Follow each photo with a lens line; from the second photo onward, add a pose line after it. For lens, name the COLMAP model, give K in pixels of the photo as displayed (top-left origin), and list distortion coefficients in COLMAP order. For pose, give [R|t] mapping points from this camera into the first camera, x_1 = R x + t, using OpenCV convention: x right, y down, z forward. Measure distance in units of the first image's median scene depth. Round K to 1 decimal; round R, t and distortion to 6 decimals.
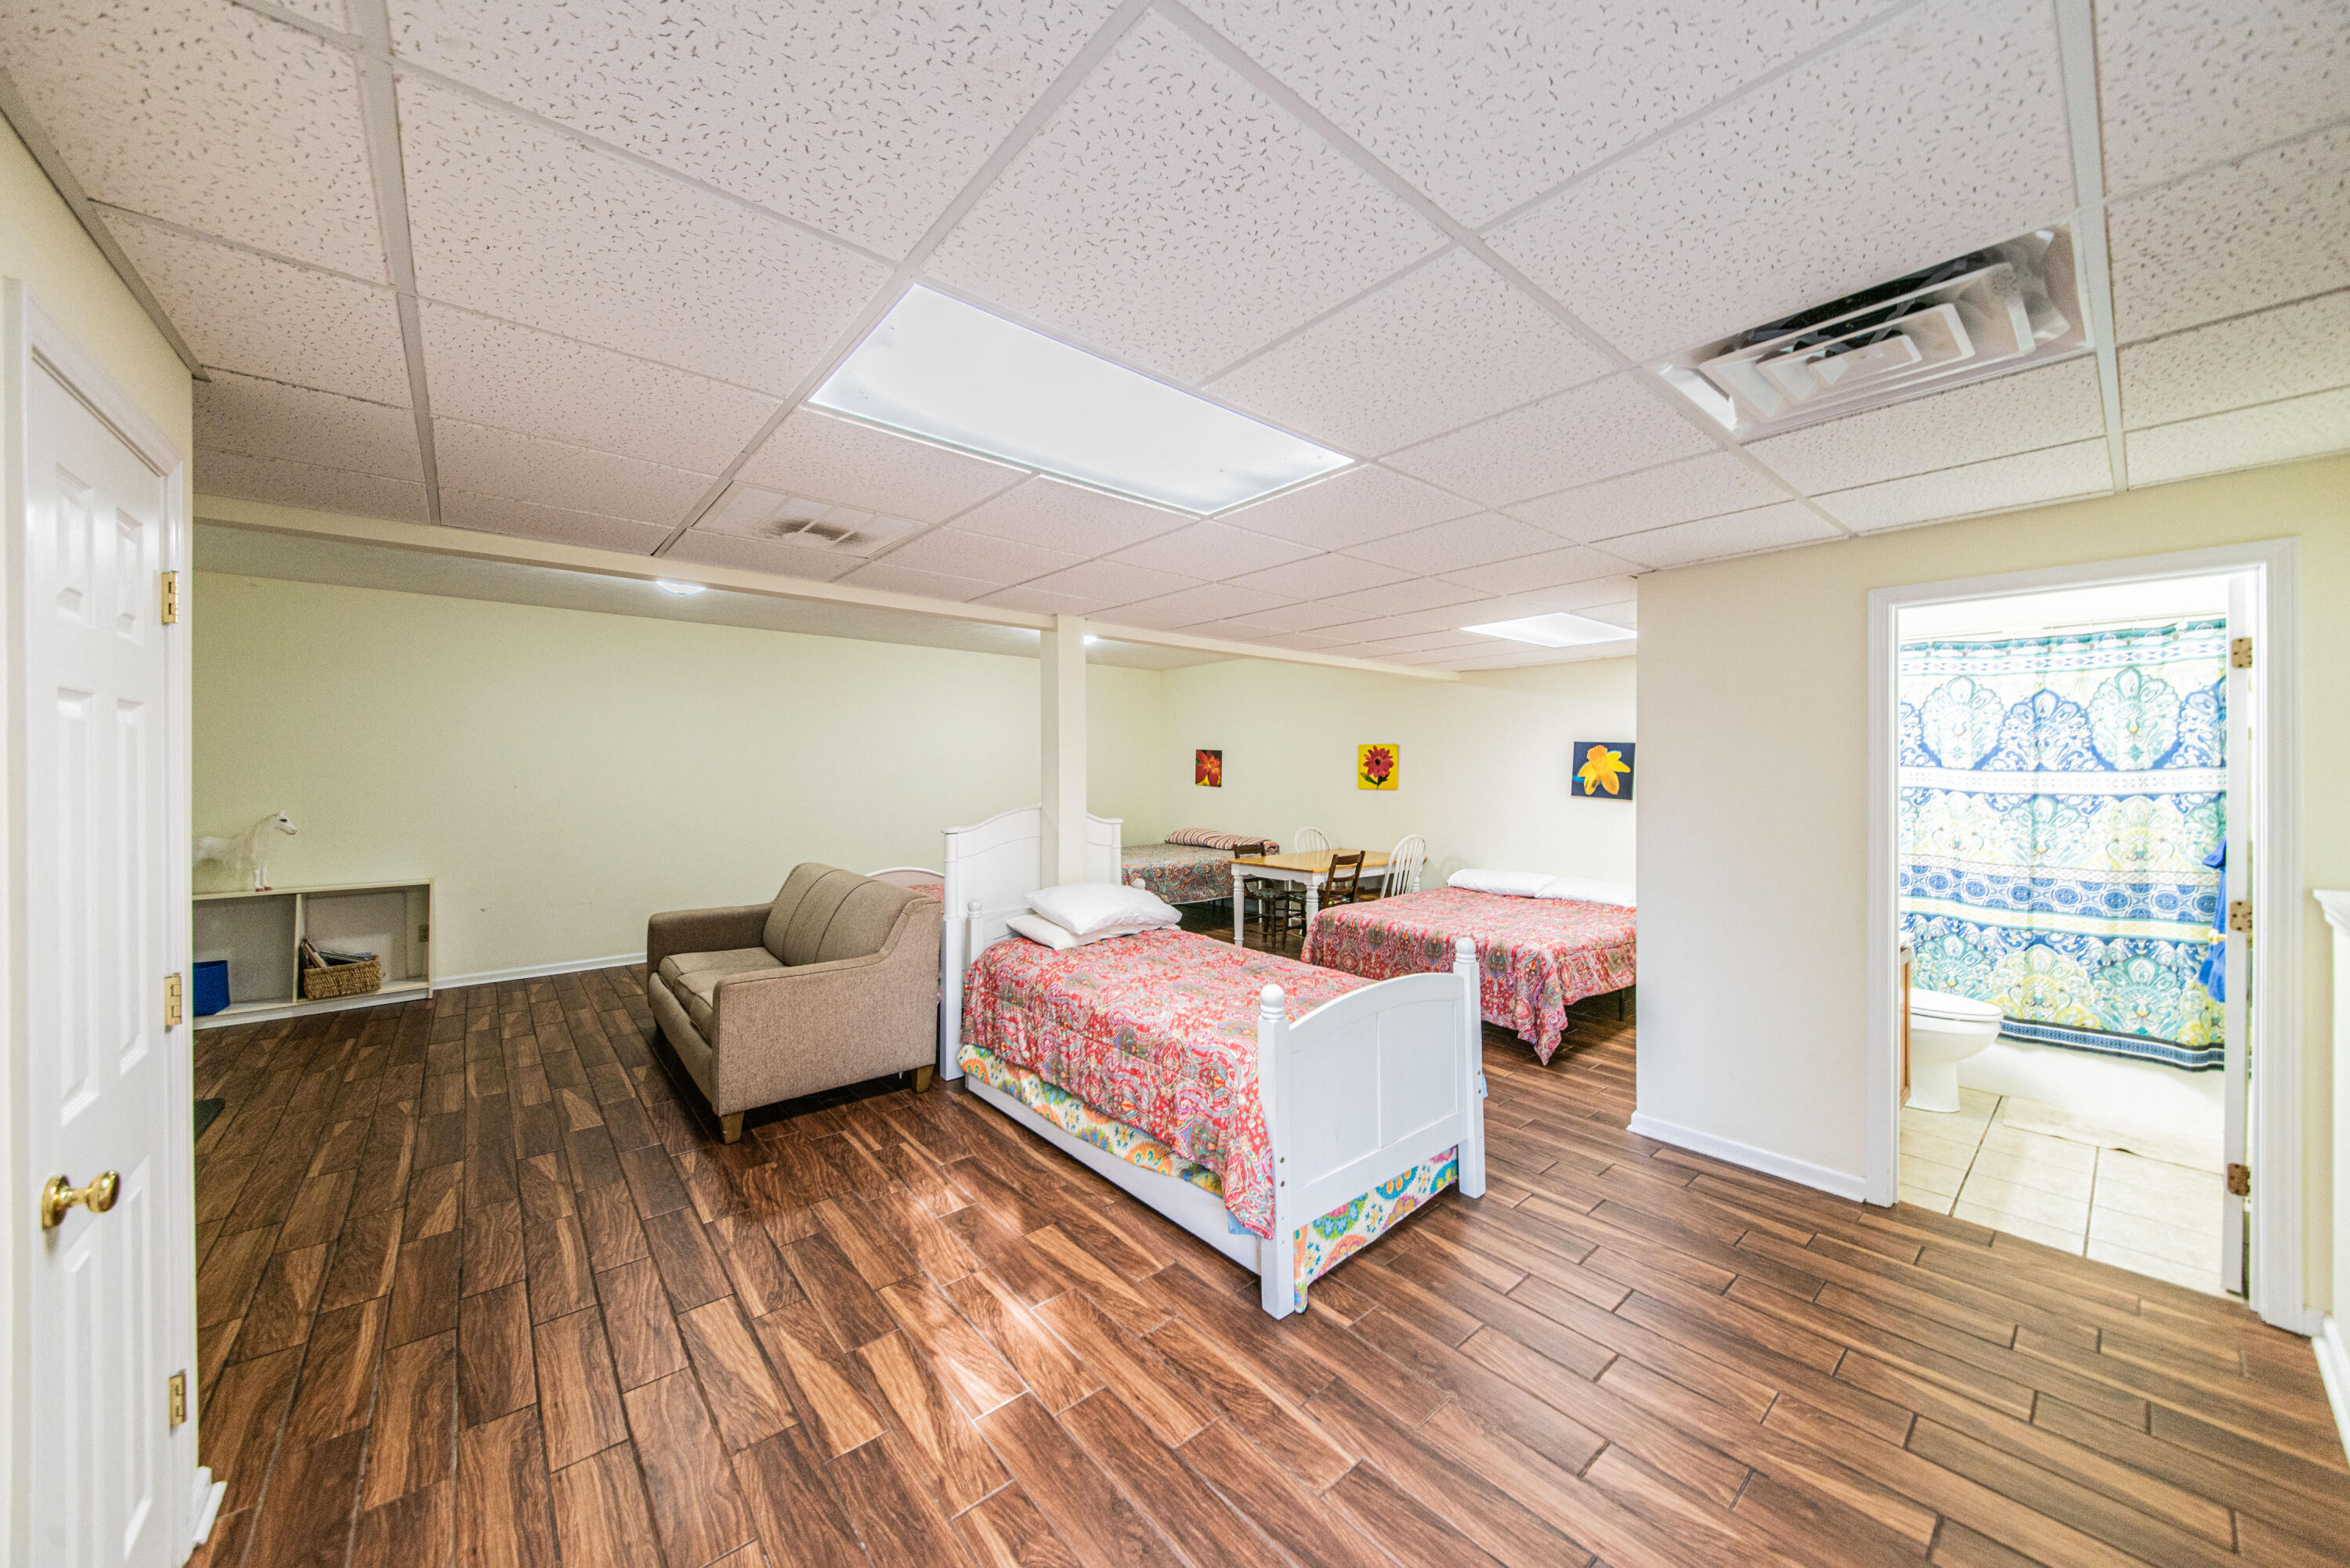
lens RADIAL K [[845.5, 0, 1175.0], [0, 845.5, 784.0], [0, 0, 1]] dist [-0.000942, 0.009276]
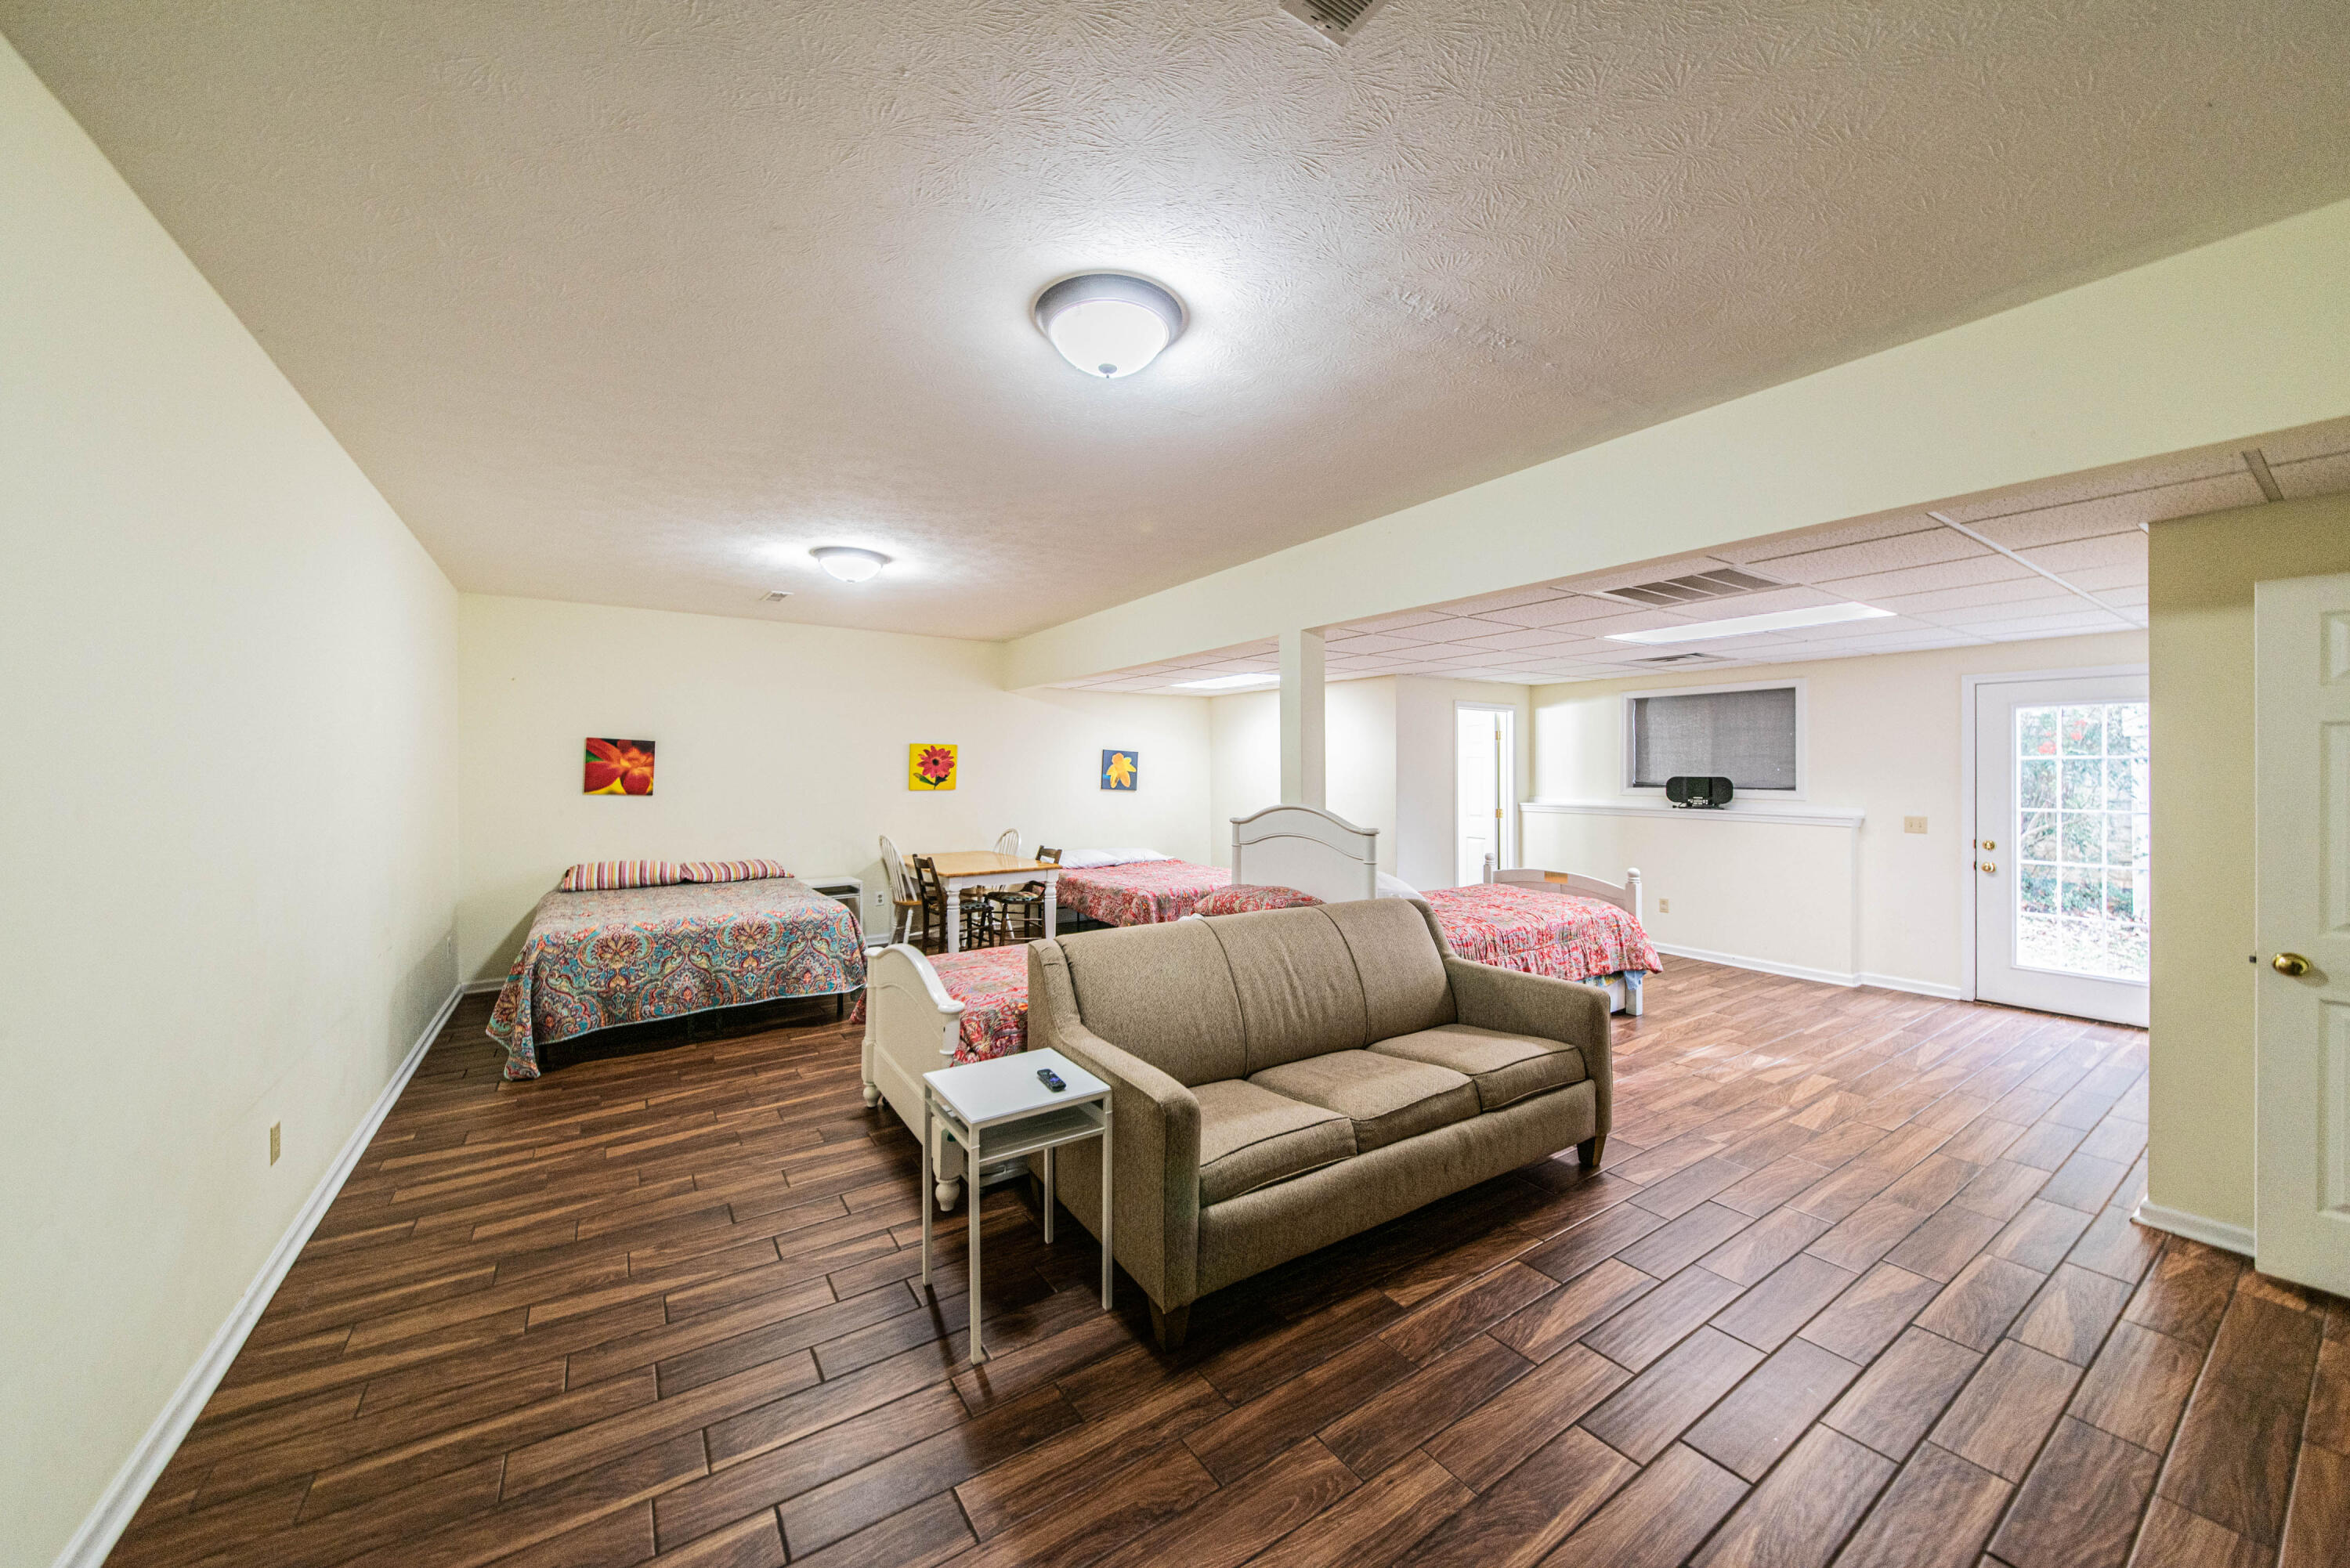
lens RADIAL K [[823.5, 0, 1175.0], [0, 823.5, 784.0], [0, 0, 1]] dist [0.000380, -0.000037]
pose [[0.107536, -0.012178, 0.994127, -1.106643], [0.019803, 0.999753, 0.010105, -0.007719], [-0.994004, 0.018600, 0.107750, 1.018223]]
